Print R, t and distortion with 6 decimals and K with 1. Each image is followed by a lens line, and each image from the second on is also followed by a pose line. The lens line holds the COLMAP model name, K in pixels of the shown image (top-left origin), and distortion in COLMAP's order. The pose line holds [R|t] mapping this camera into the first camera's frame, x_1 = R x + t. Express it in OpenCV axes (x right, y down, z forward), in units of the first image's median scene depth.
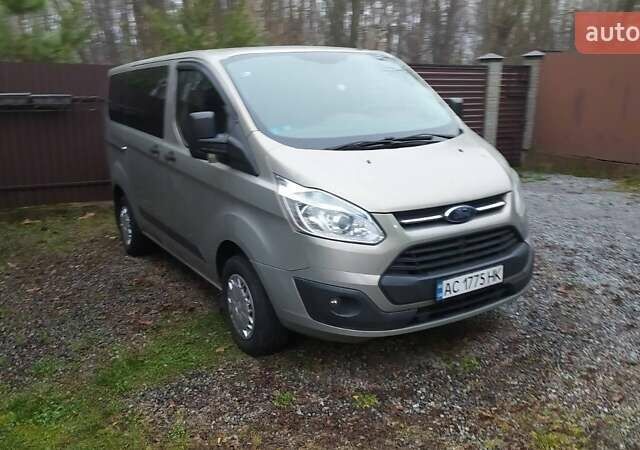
lens RADIAL K [[610.2, 0, 320.0], [0, 610.2, 225.0], [0, 0, 1]] dist [0.012956, 0.009578]
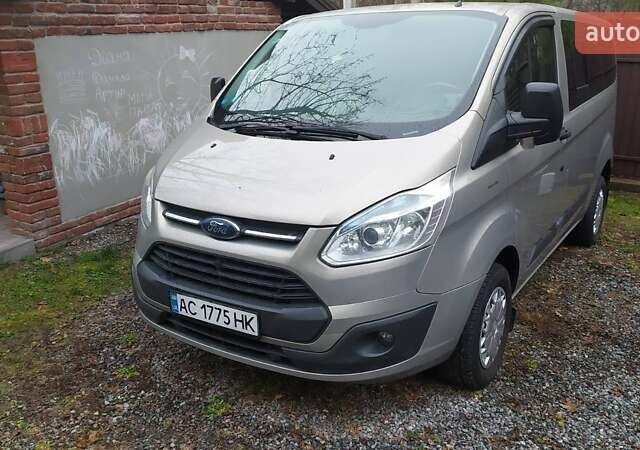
lens RADIAL K [[610.2, 0, 320.0], [0, 610.2, 225.0], [0, 0, 1]] dist [0.012956, 0.009578]
pose [[0.422527, 0.276991, -0.862987, 0.975657], [-0.204834, 0.956705, 0.206782, -0.214483], [0.882901, 0.089399, 0.460970, 0.748578]]
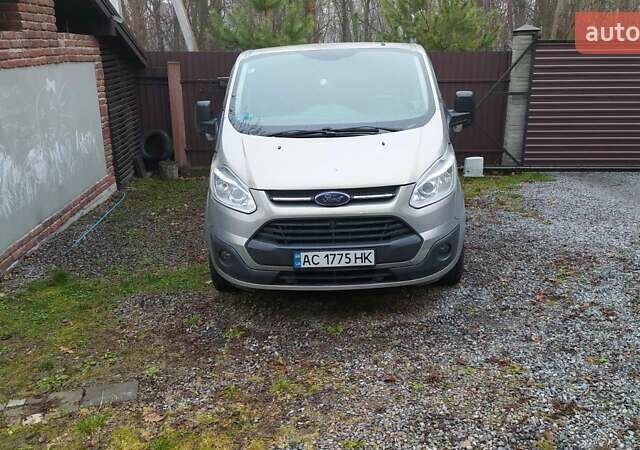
lens RADIAL K [[614.4, 0, 320.0], [0, 614.4, 225.0], [0, 0, 1]] dist [-0.010229, -0.016717]
pose [[0.840388, 0.138725, -0.523930, 0.826158], [-0.113854, 0.990305, 0.079588, -0.058834], [0.529891, -0.007233, 0.848035, 0.006793]]
